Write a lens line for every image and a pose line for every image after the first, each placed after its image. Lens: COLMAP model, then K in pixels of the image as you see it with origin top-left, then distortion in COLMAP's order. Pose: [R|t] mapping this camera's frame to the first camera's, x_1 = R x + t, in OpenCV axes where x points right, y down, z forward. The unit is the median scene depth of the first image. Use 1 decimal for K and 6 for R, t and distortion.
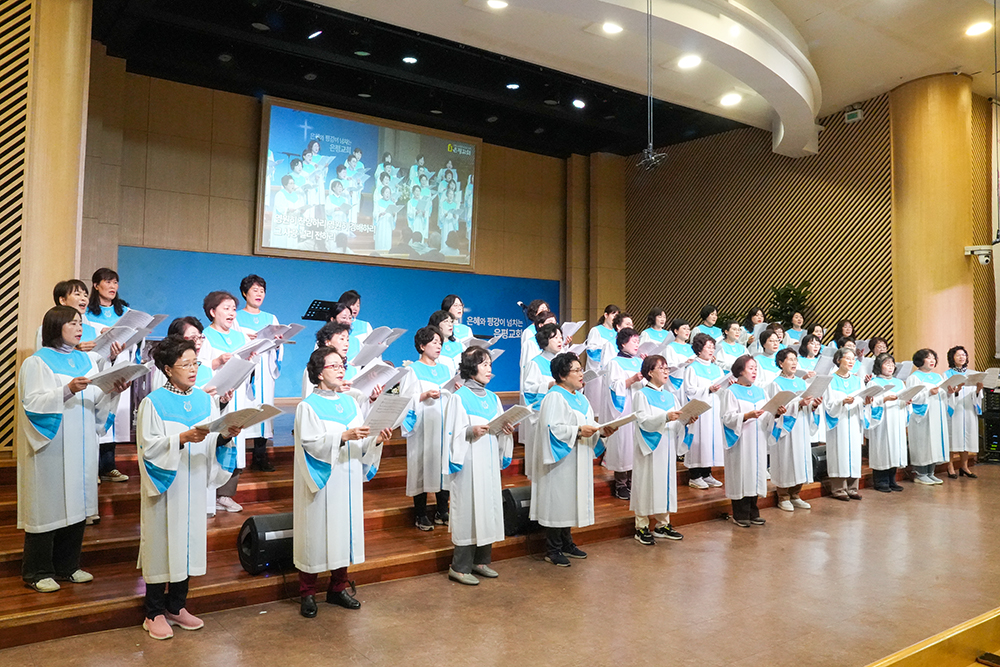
lens RADIAL K [[752.5, 0, 458.9], [0, 752.5, 319.6], [0, 0, 1]] dist [-0.043431, 0.007781]
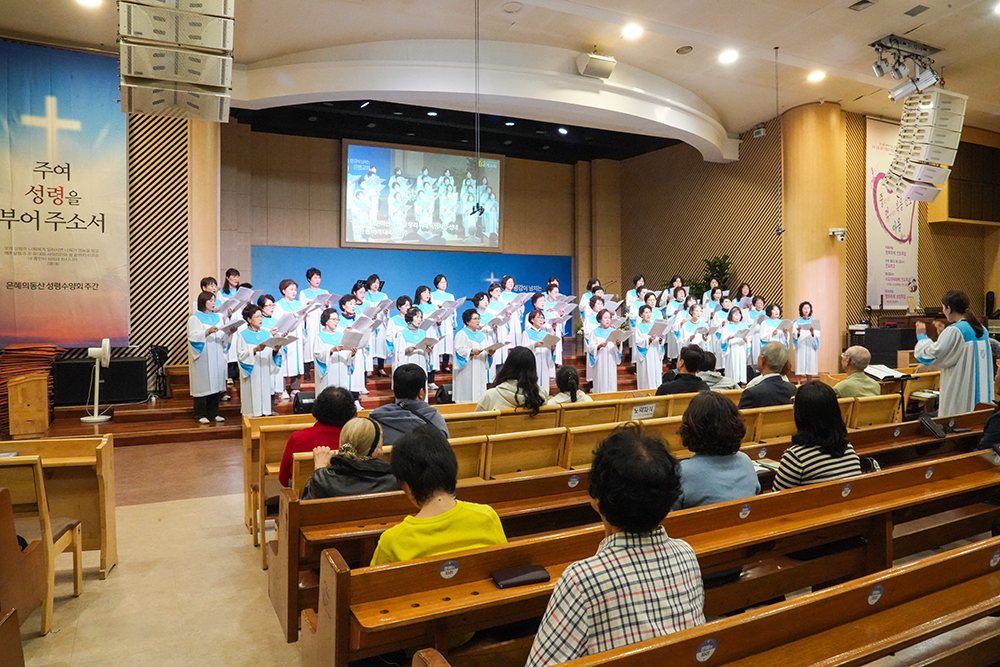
lens RADIAL K [[679.2, 0, 488.5], [0, 679.2, 329.5], [0, 0, 1]] dist [-0.095121, 0.071963]
pose [[0.990875, -0.013158, -0.134141, 0.272815], [0.022364, 0.997479, 0.067351, -0.011086], [0.132917, -0.069737, 0.988671, -0.411076]]
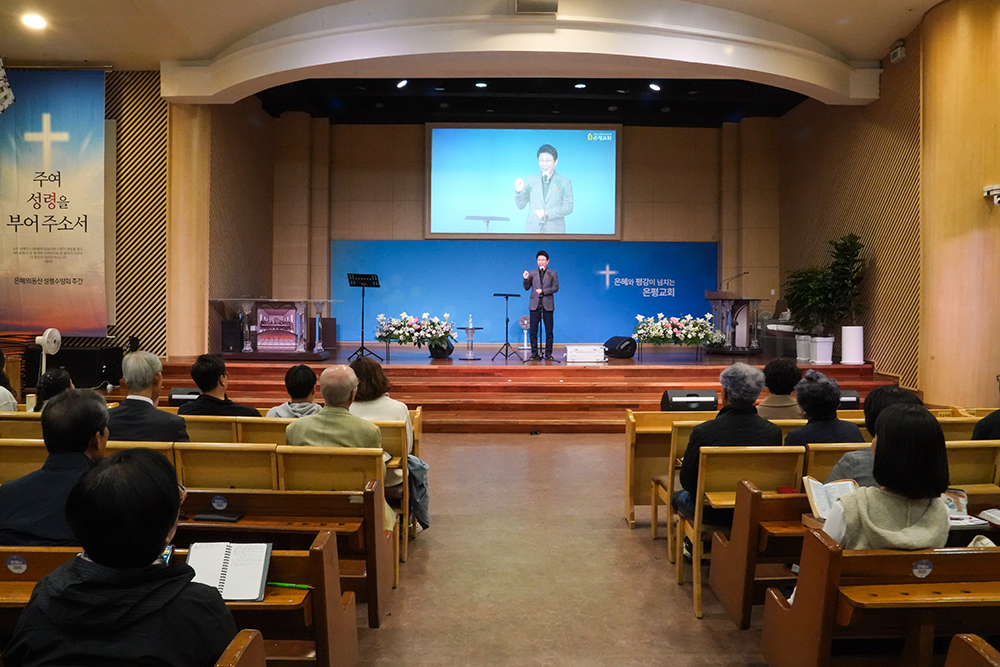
lens RADIAL K [[728.5, 0, 513.8], [0, 728.5, 312.0], [0, 0, 1]] dist [-0.080275, 0.049366]
pose [[0.830713, -0.003432, -0.556690, 0.860579], [0.026736, 0.999073, 0.033737, 0.010501], [0.556058, -0.042910, 0.830035, -0.044549]]
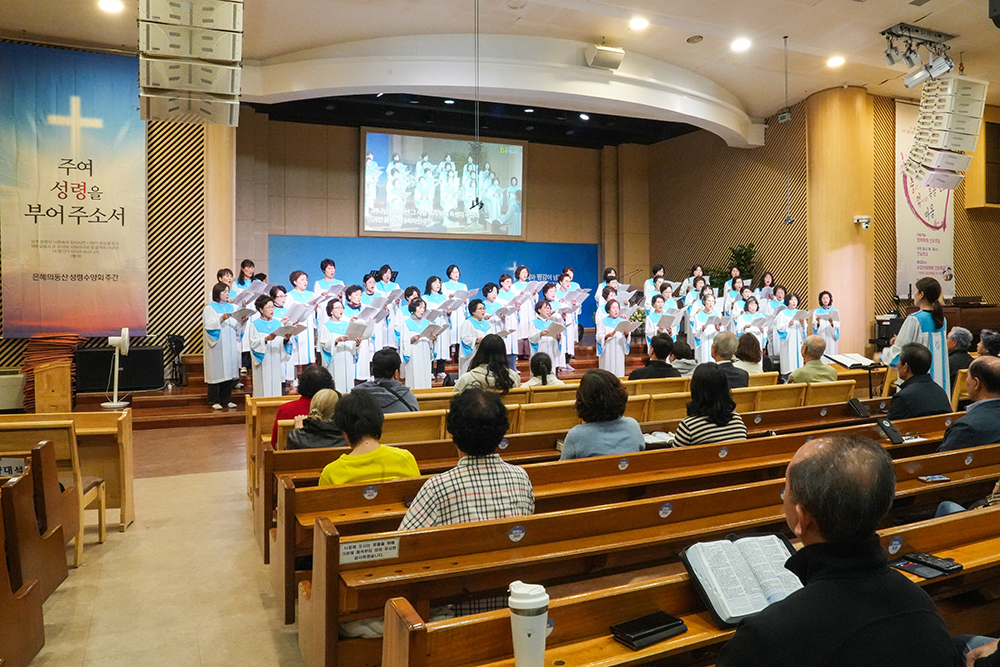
lens RADIAL K [[733.8, 0, 504.2], [0, 733.8, 313.7], [0, 0, 1]] dist [-0.079821, 0.047587]
pose [[0.985112, -0.013931, -0.171346, 0.350348], [0.024227, 0.998014, 0.058146, -0.016844], [0.170196, -0.061432, 0.983494, -0.513734]]
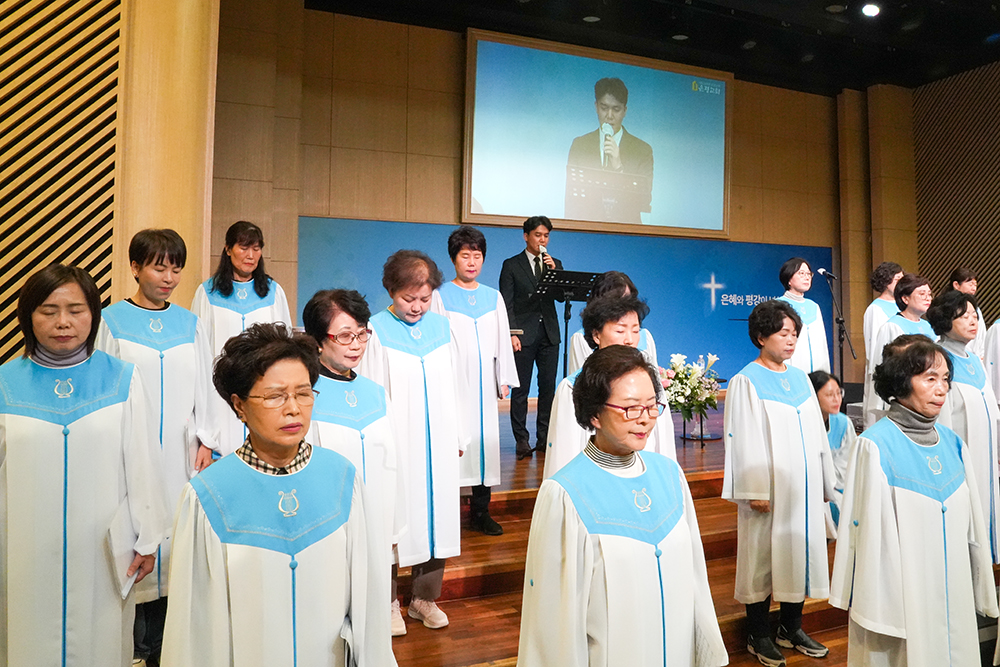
lens RADIAL K [[751.6, 0, 530.6], [0, 751.6, 300.7], [0, 0, 1]] dist [-0.076483, 0.001216]
pose [[0.983983, -0.023515, -0.176704, -0.081317], [0.022713, 0.999720, -0.006560, 0.005917], [0.176809, 0.002441, 0.984242, 0.301495]]
